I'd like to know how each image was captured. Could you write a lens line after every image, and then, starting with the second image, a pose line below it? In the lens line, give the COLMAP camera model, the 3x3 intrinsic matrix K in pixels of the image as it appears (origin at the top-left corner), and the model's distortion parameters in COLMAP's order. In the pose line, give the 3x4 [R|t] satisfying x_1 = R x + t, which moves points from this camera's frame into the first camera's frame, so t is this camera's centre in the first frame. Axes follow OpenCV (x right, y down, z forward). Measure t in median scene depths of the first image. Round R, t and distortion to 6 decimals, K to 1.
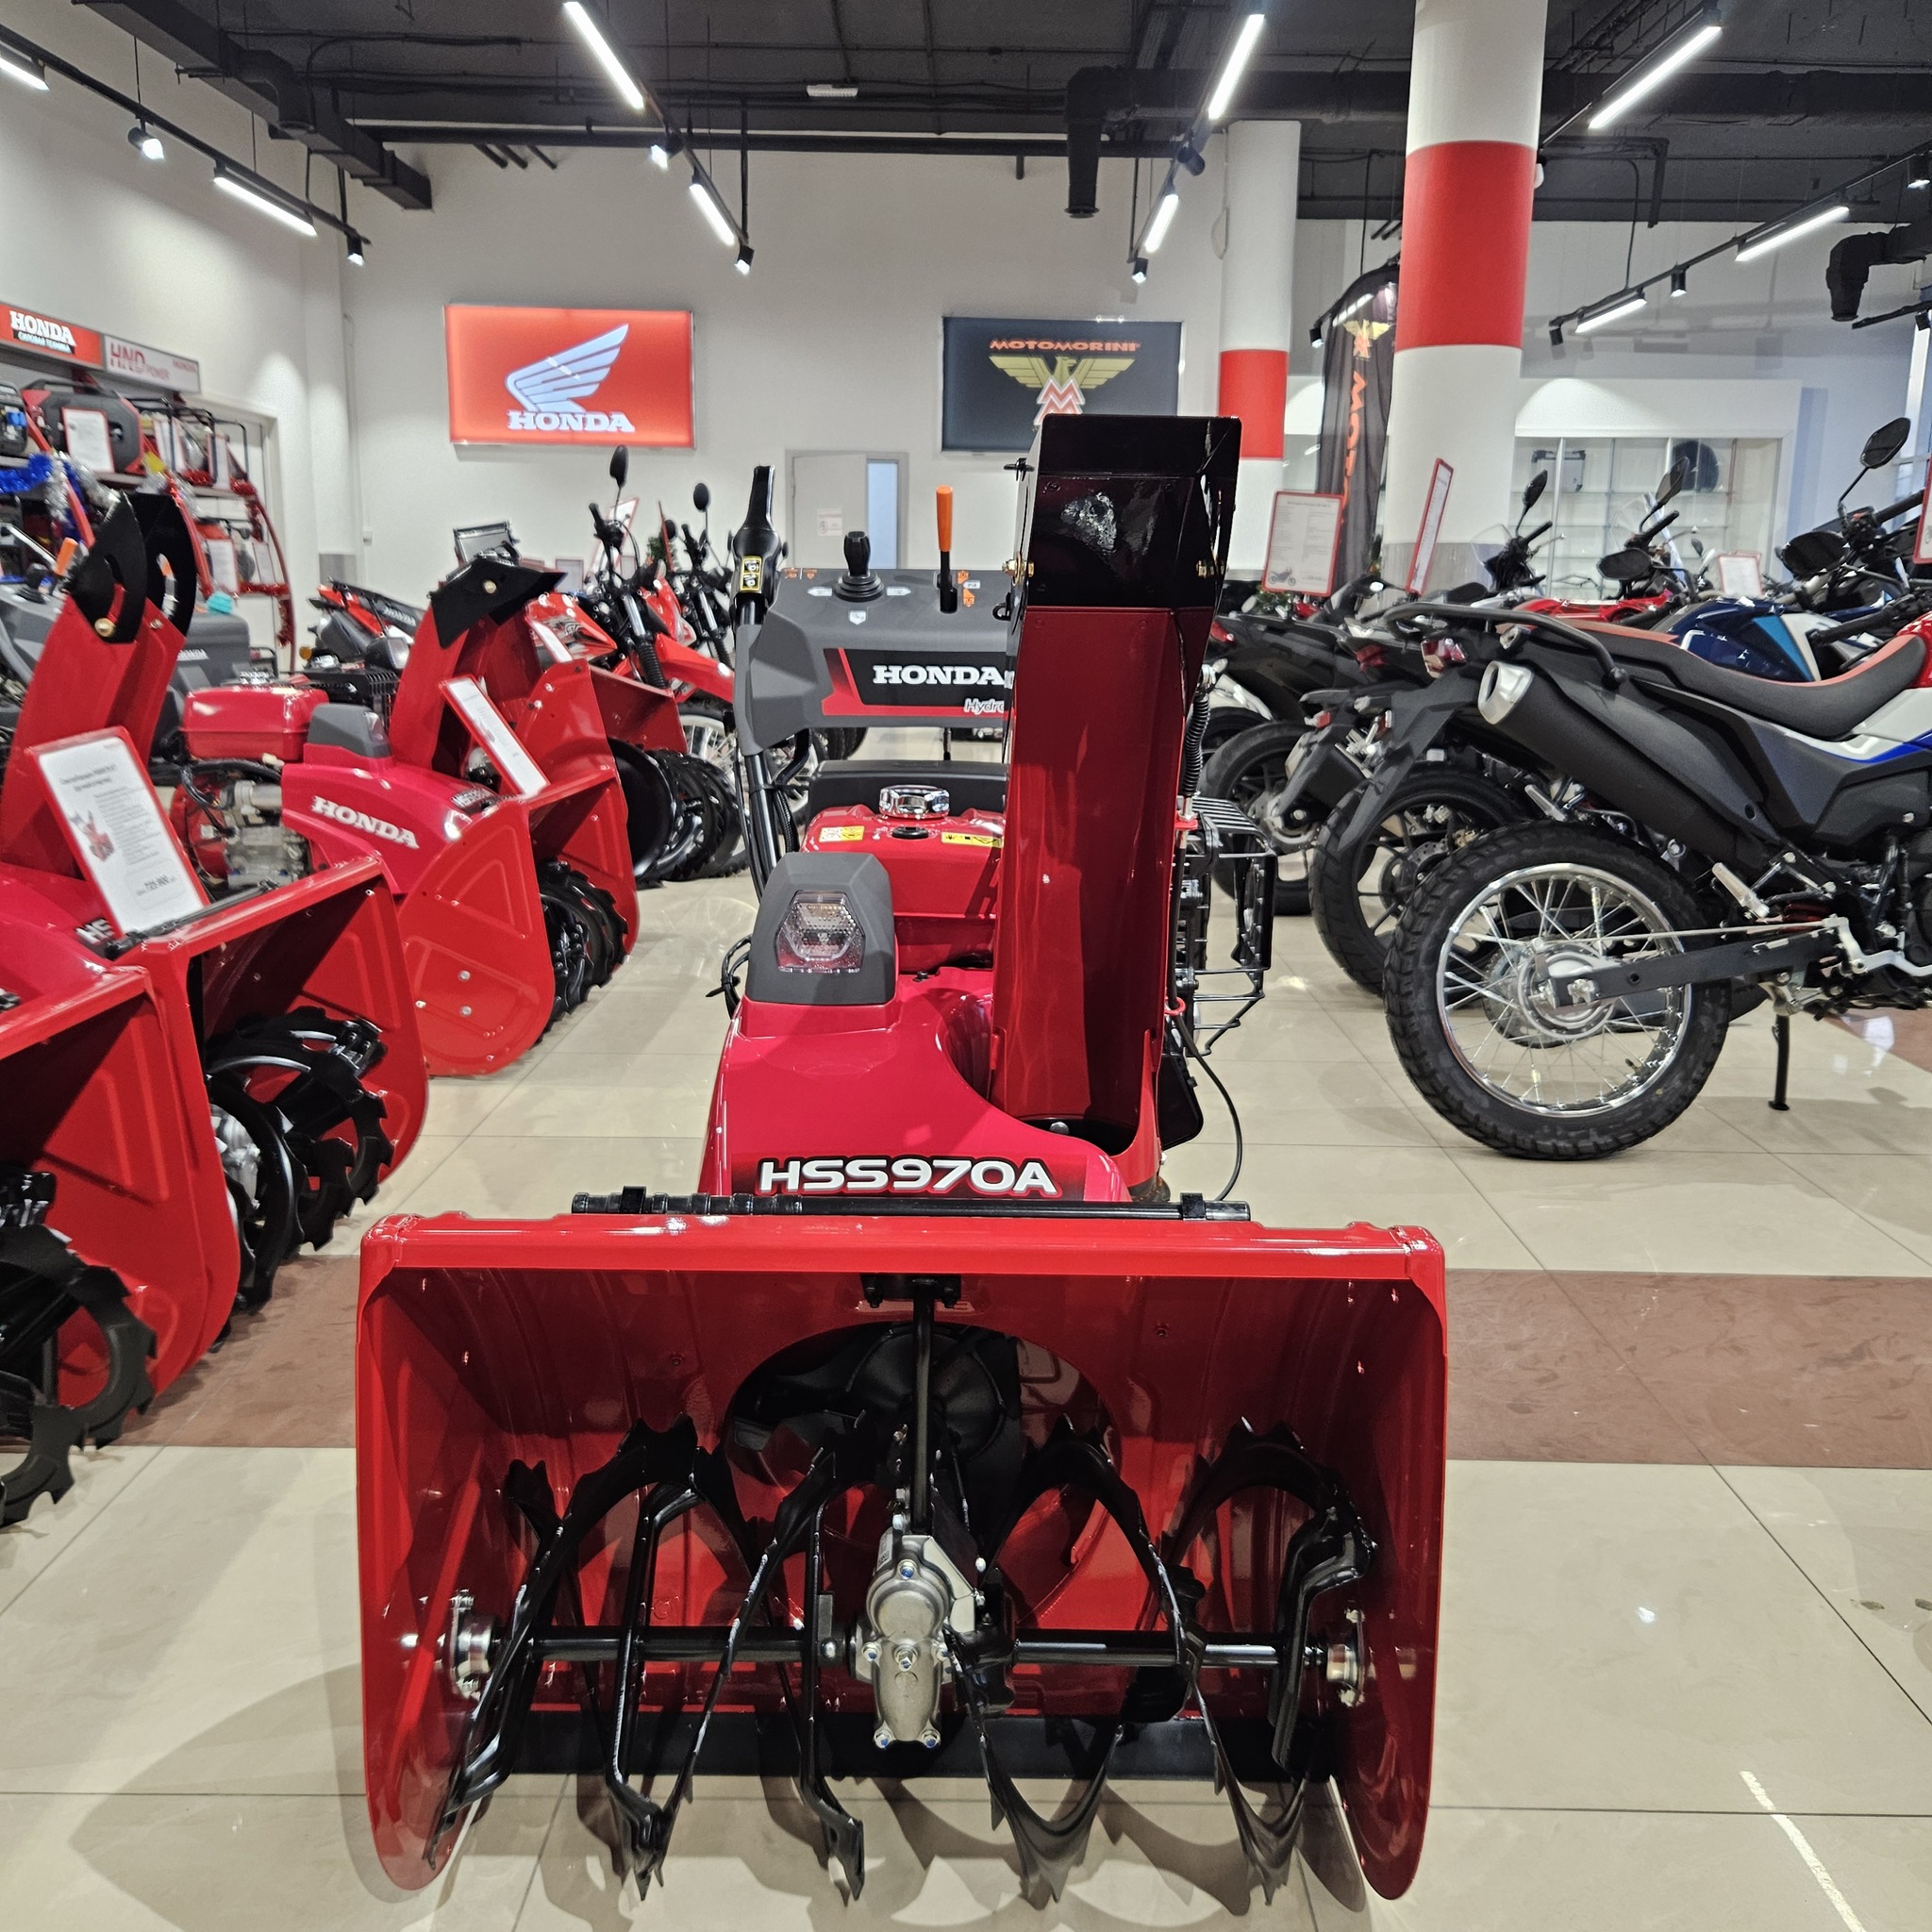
lens RADIAL K [[1733.7, 0, 966.0], [0, 1733.7, 966.0], [0, 0, 1]] dist [0.010625, 0.008899]
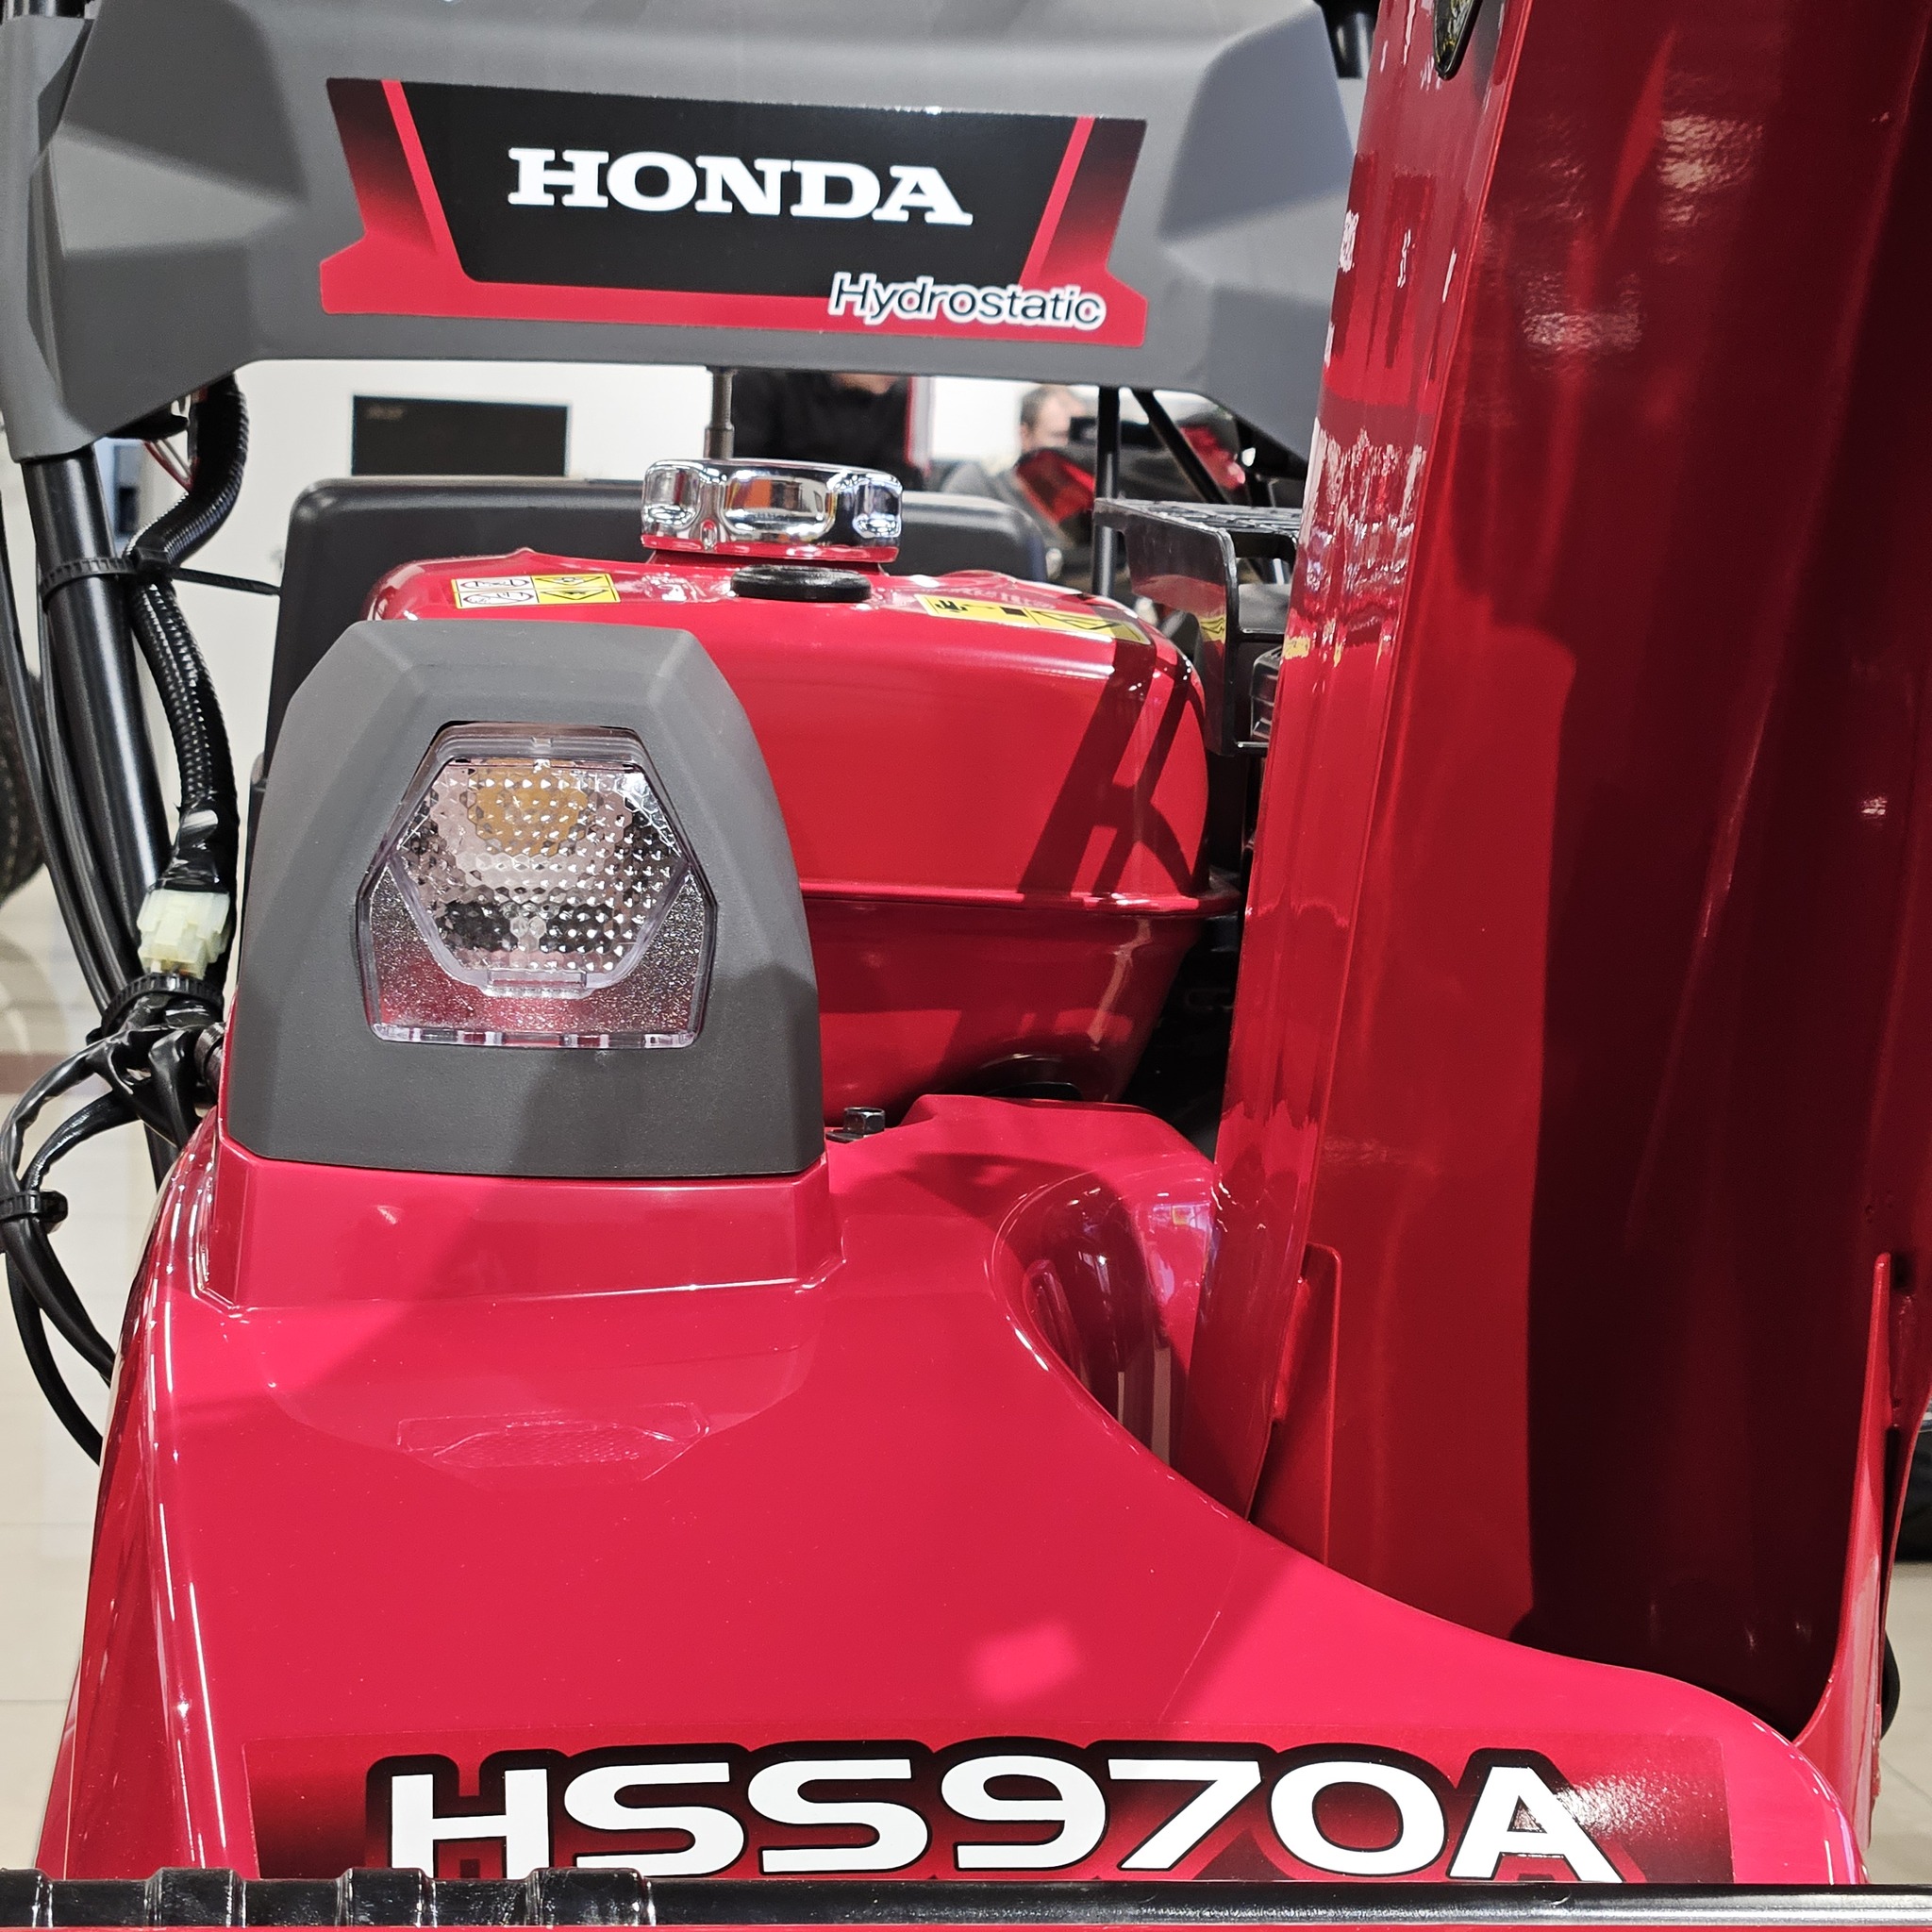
lens RADIAL K [[5027.9, 0, 966.0], [0, 5027.9, 966.0], [0, 0, 1]] dist [-0.102778, 0.086838]
pose [[0.990461, 0.010151, 0.137418, -0.119451], [0.007253, 0.992059, -0.125560, 0.080903], [-0.137602, 0.125359, 0.982523, 0.278954]]
